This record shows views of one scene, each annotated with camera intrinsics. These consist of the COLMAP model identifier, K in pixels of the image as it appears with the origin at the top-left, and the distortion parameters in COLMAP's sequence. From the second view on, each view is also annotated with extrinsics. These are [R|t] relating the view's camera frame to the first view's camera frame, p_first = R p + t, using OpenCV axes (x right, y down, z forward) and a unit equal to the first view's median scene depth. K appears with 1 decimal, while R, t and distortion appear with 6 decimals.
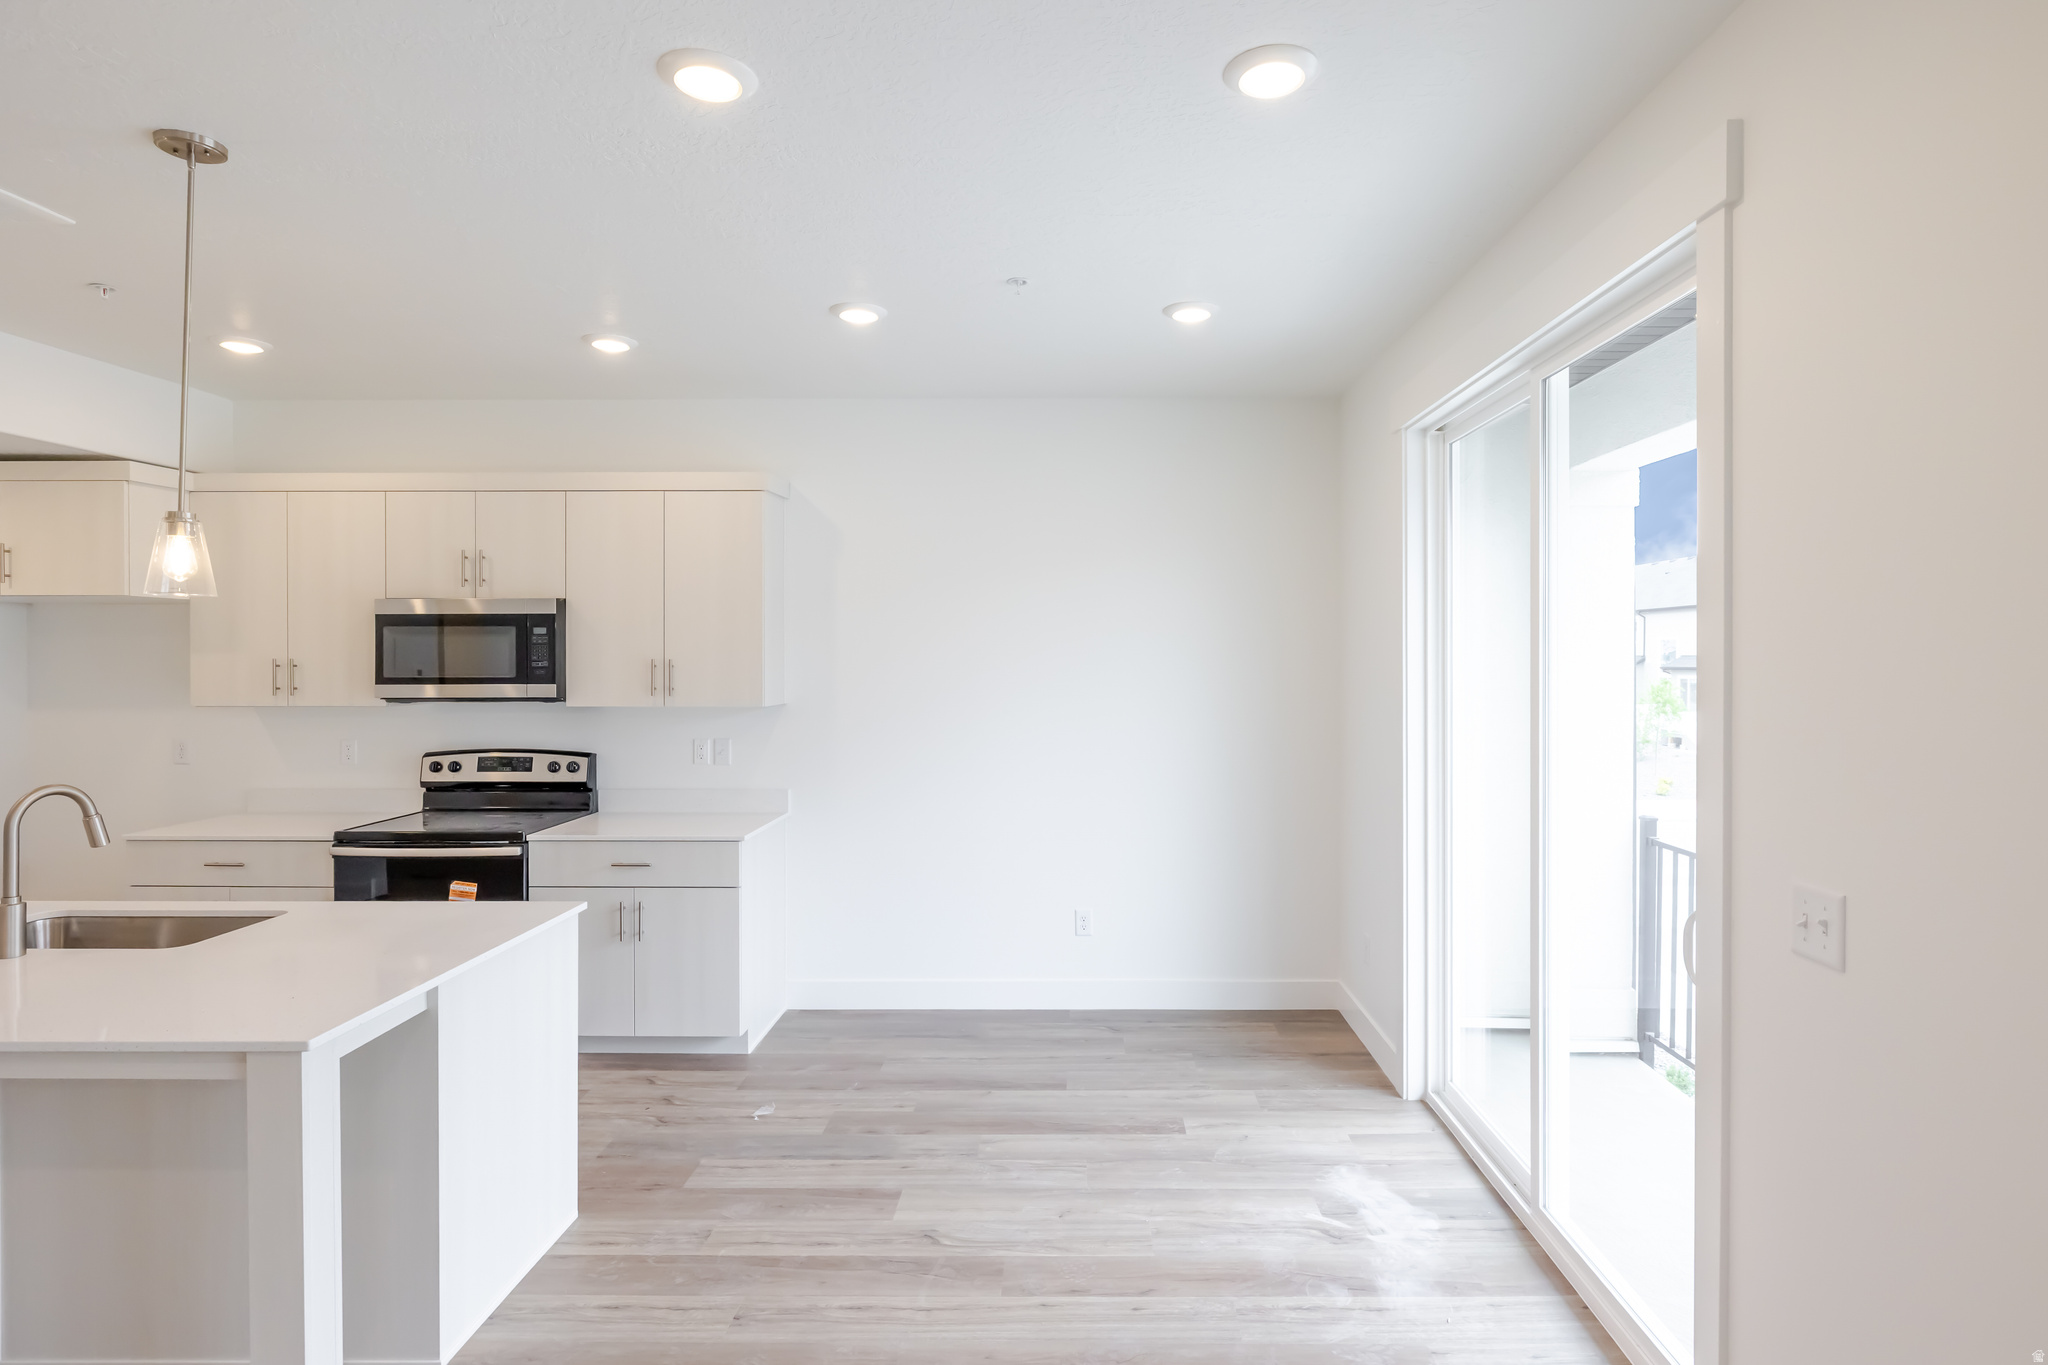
lens RADIAL K [[1065.8, 0, 1086.0], [0, 1065.8, 629.7], [0, 0, 1]] dist [-0.001572, 0.000922]
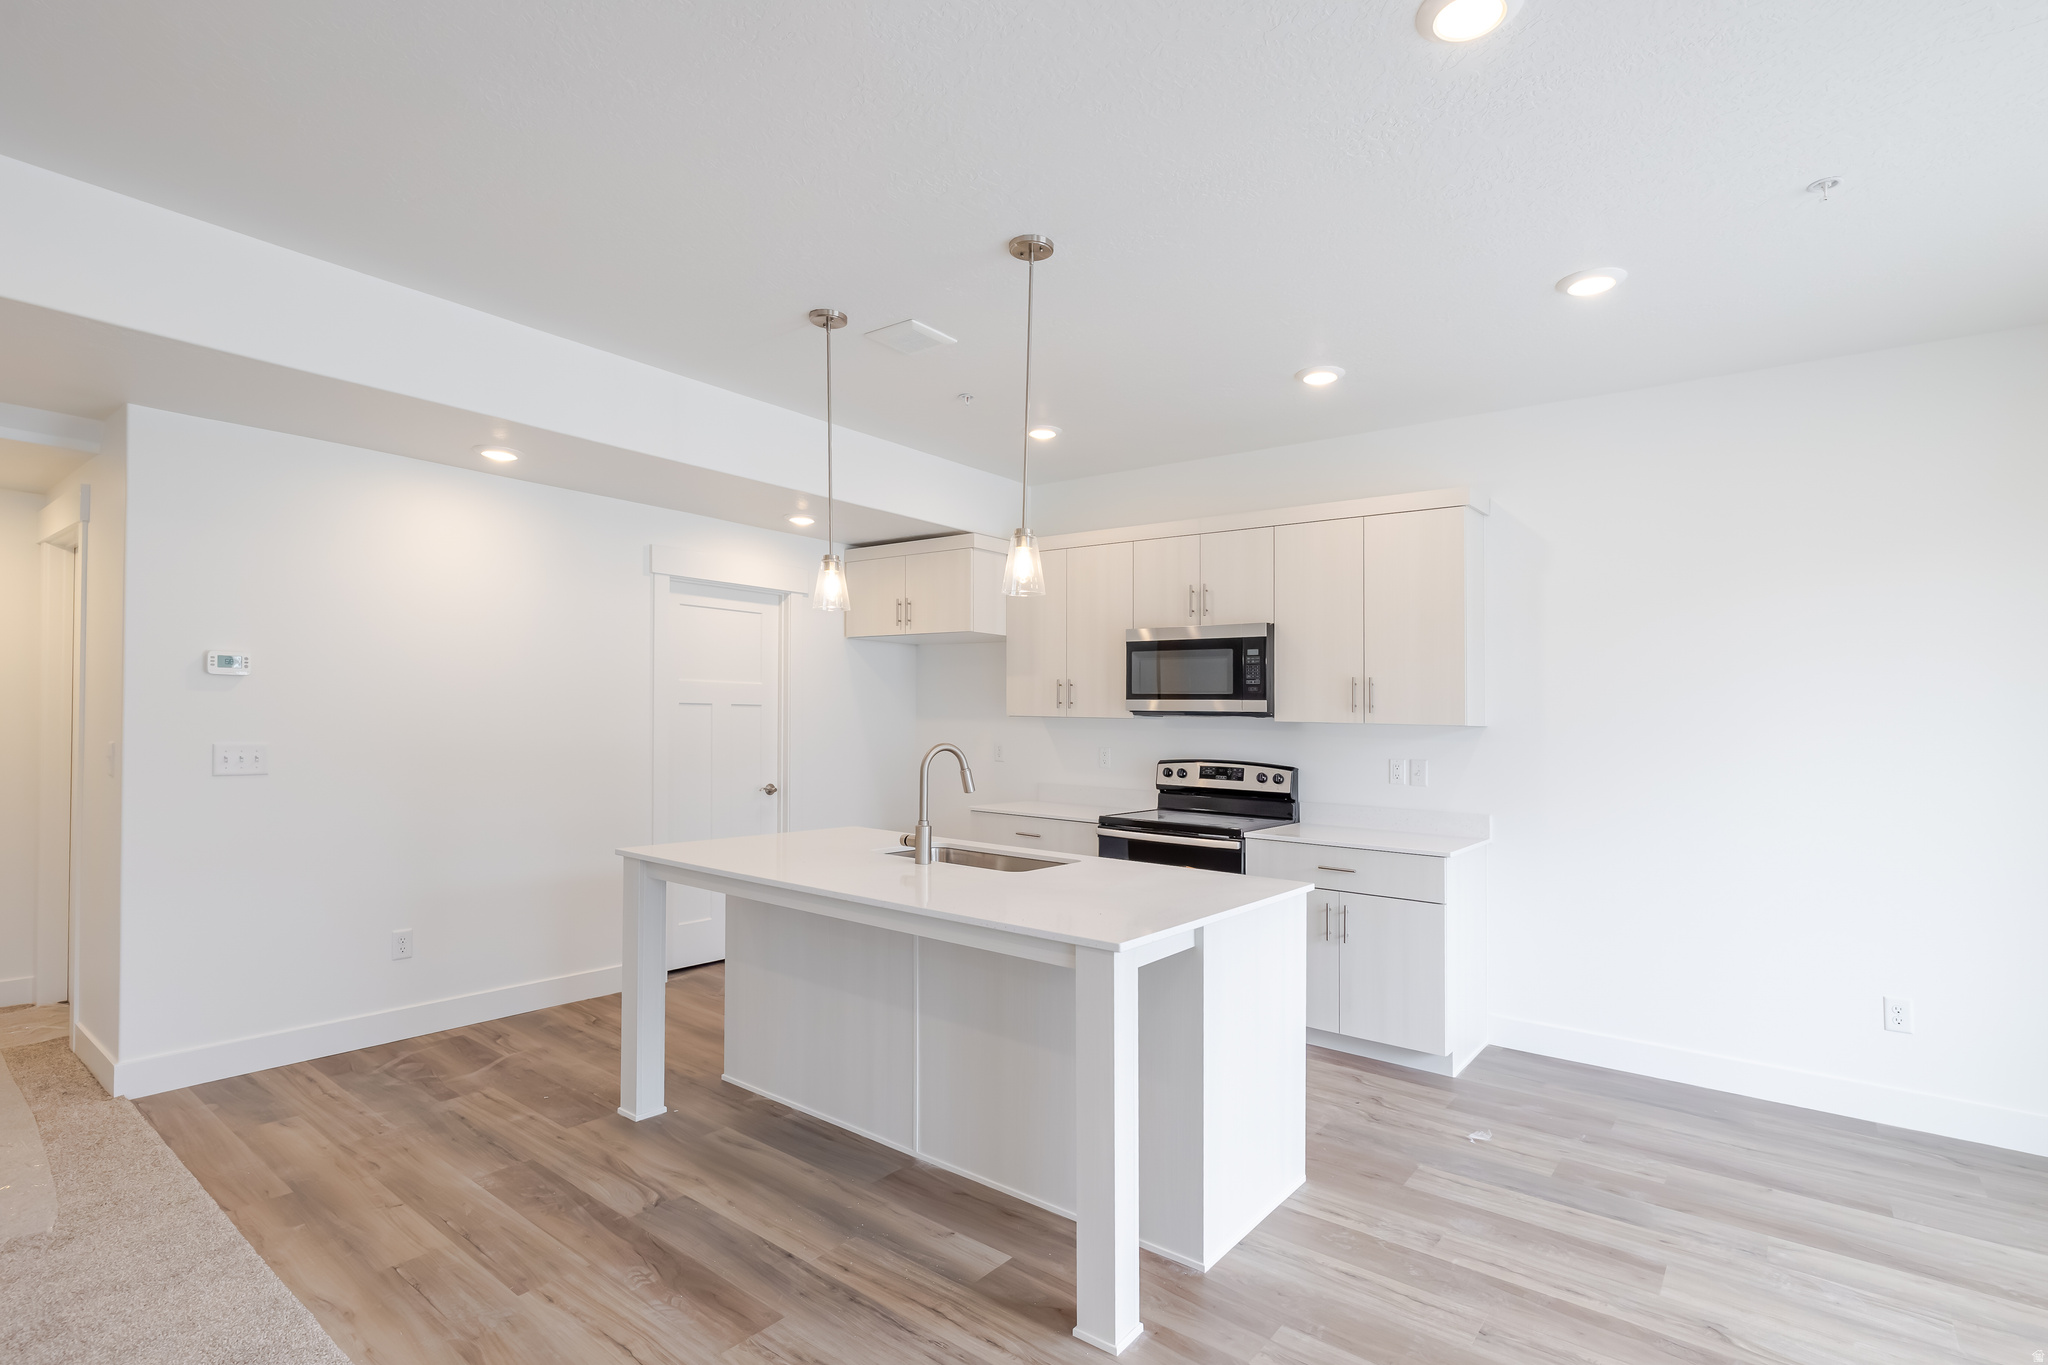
lens RADIAL K [[1003.0, 0, 1017.7], [0, 1003.0, 688.0], [0, 0, 1]] dist [-0.000556, 0.000761]
pose [[0.787466, -0.001763, -0.616356, -0.065157], [-0.007294, 0.999899, -0.012179, 0.056702], [0.616315, 0.014086, 0.787374, 0.026728]]
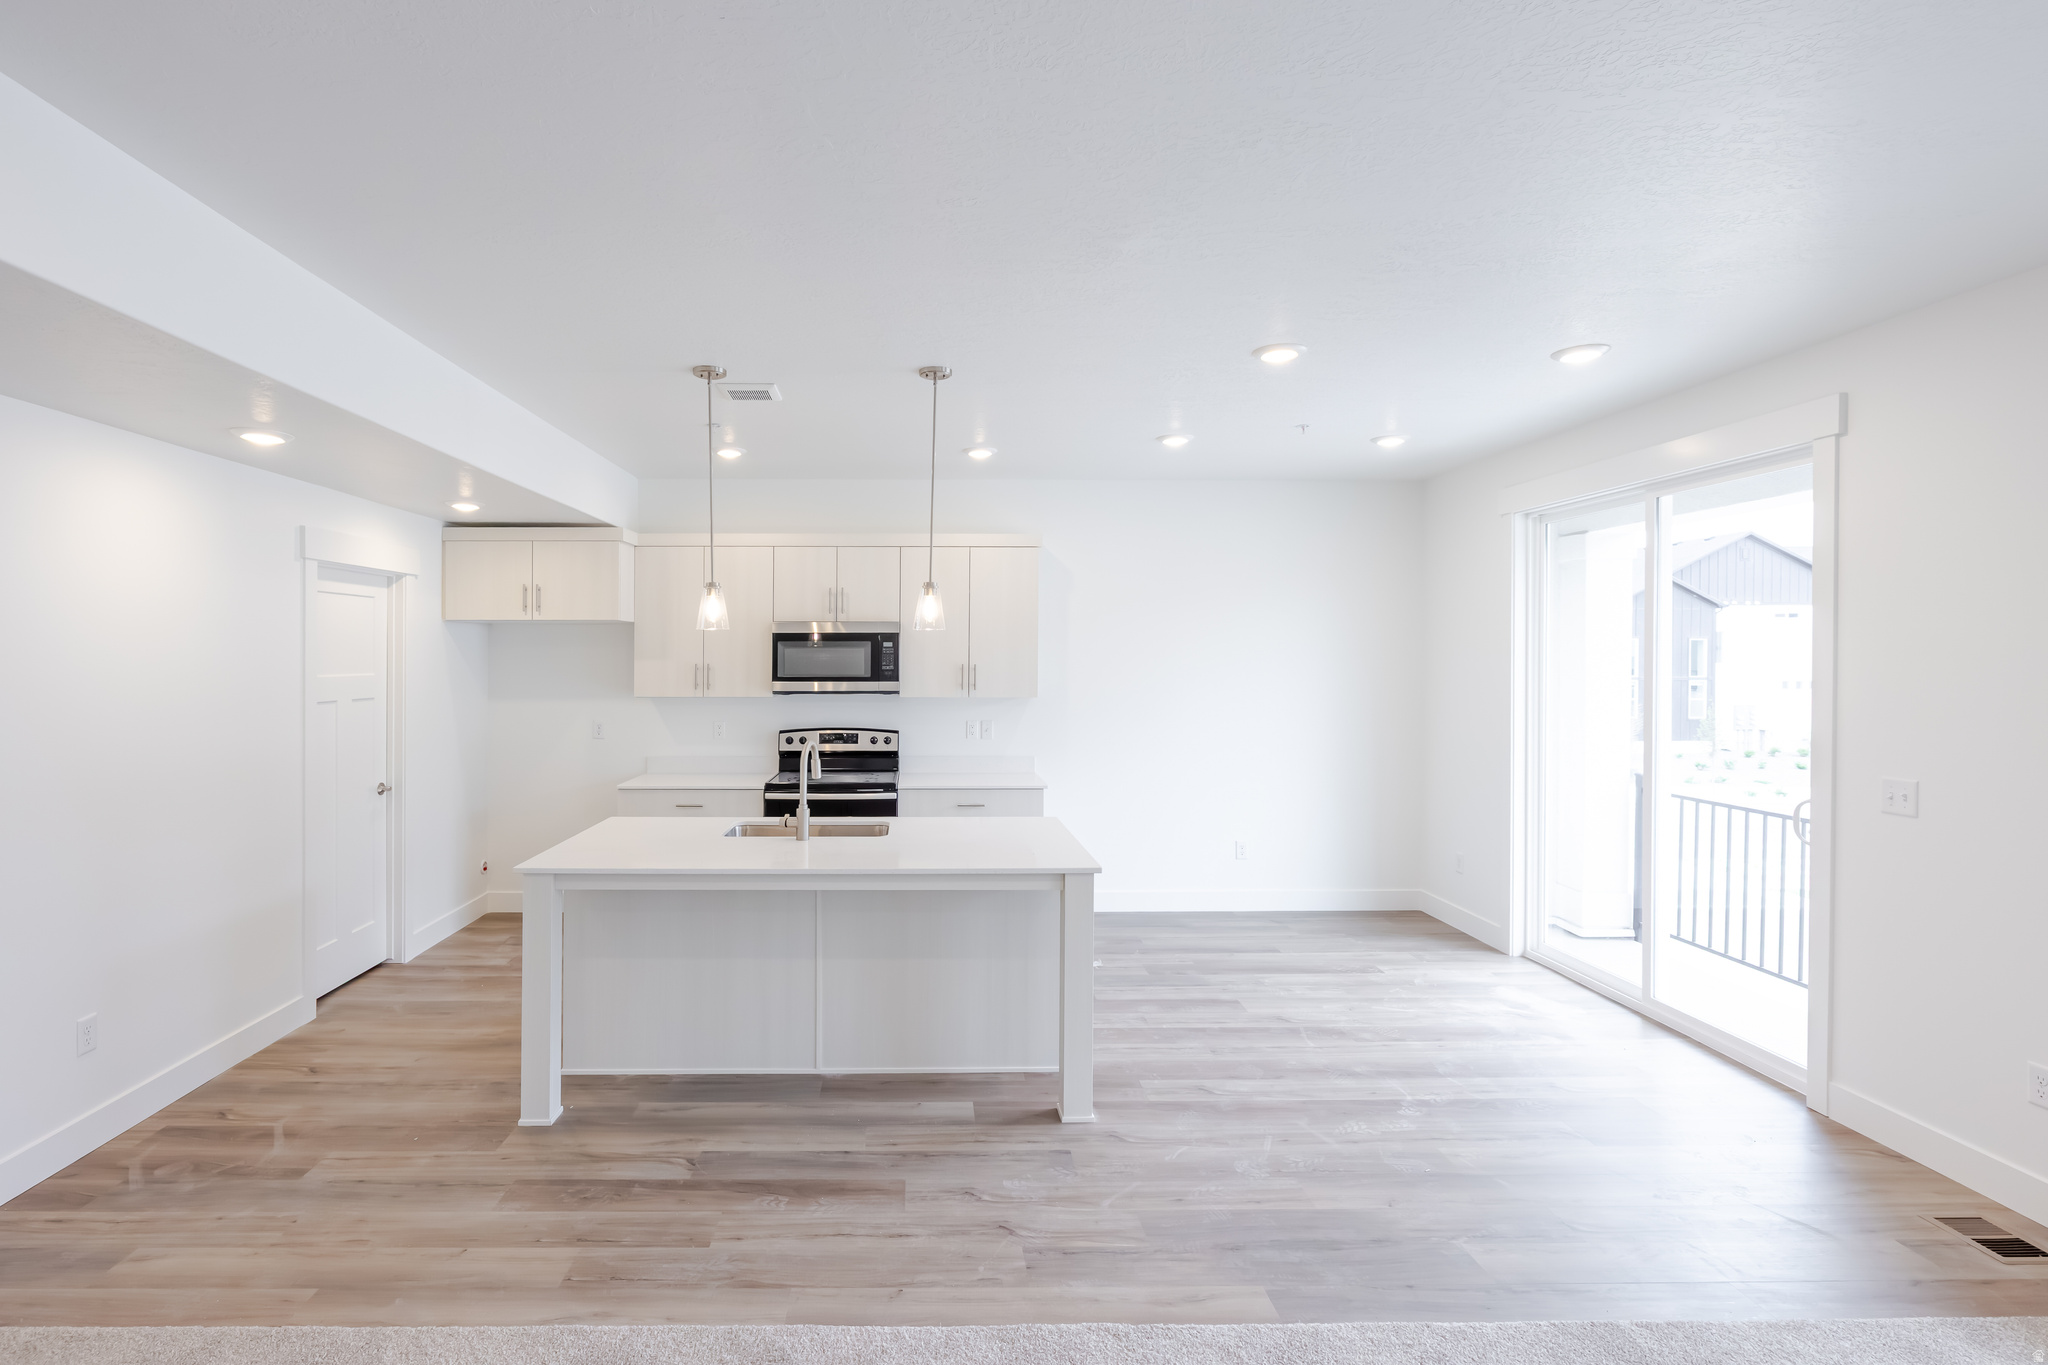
lens RADIAL K [[991.0, 0, 950.6], [0, 991.0, 638.9], [0, 0, 1]] dist [0.002359, 0.000453]
pose [[0.999625, 0.003106, 0.027196, -0.491515], [-0.003218, 0.999986, 0.004087, -0.012909], [-0.027183, -0.004173, 0.999622, -0.356163]]
